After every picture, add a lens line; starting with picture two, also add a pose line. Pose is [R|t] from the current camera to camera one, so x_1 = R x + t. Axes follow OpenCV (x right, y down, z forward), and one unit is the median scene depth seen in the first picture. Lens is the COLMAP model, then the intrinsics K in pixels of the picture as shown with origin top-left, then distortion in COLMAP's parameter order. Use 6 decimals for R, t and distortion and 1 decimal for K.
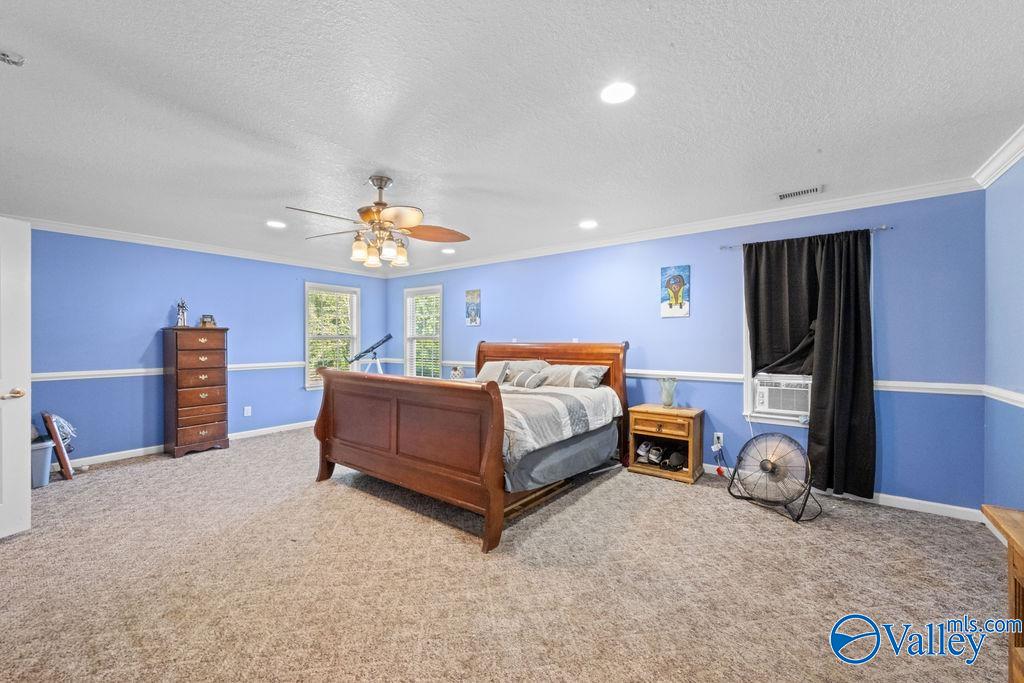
lens RADIAL K [[403.4, 0, 510.8], [0, 403.4, 340.5], [0, 0, 1]] dist [0.002468, 0.000249]
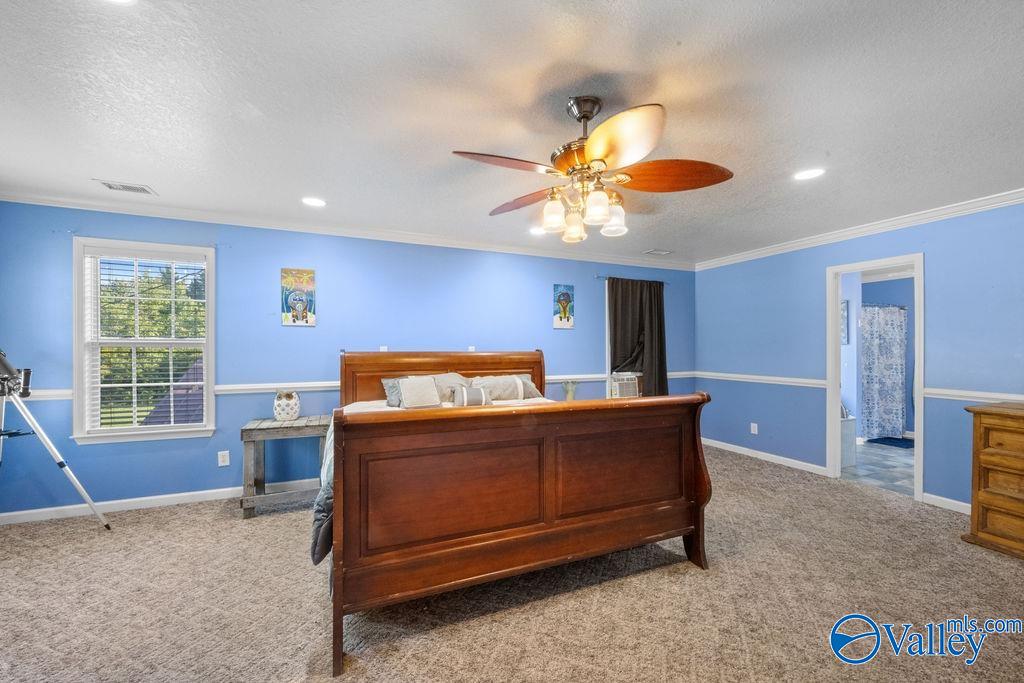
lens RADIAL K [[407.2, 0, 516.2], [0, 407.2, 345.5], [0, 0, 1]] dist [0.001221, -0.000147]
pose [[0.490905, 0.005165, 0.871198, -0.769250], [-0.000152, 0.999983, -0.005843, -0.002731], [-0.871213, 0.002736, 0.490897, 0.617167]]
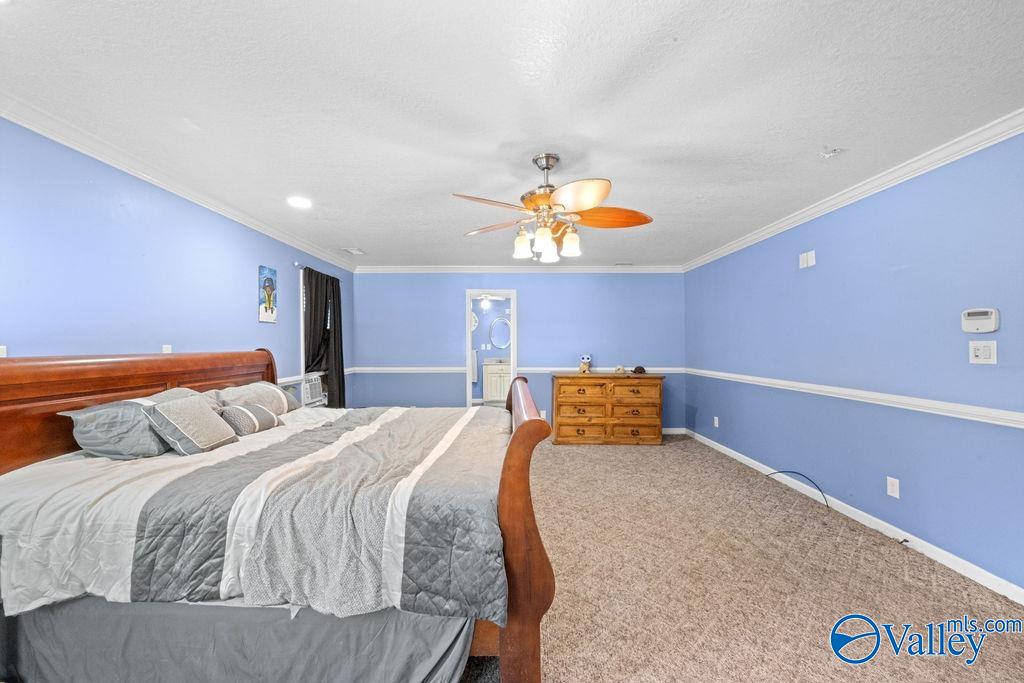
lens RADIAL K [[403.4, 0, 510.8], [0, 403.4, 340.5], [0, 0, 1]] dist [0.002468, 0.000249]
pose [[-0.600372, 0.008086, 0.799680, -0.767983], [0.003576, 0.999966, -0.007426, -0.007189], [-0.799713, -0.001598, -0.600380, 1.259981]]
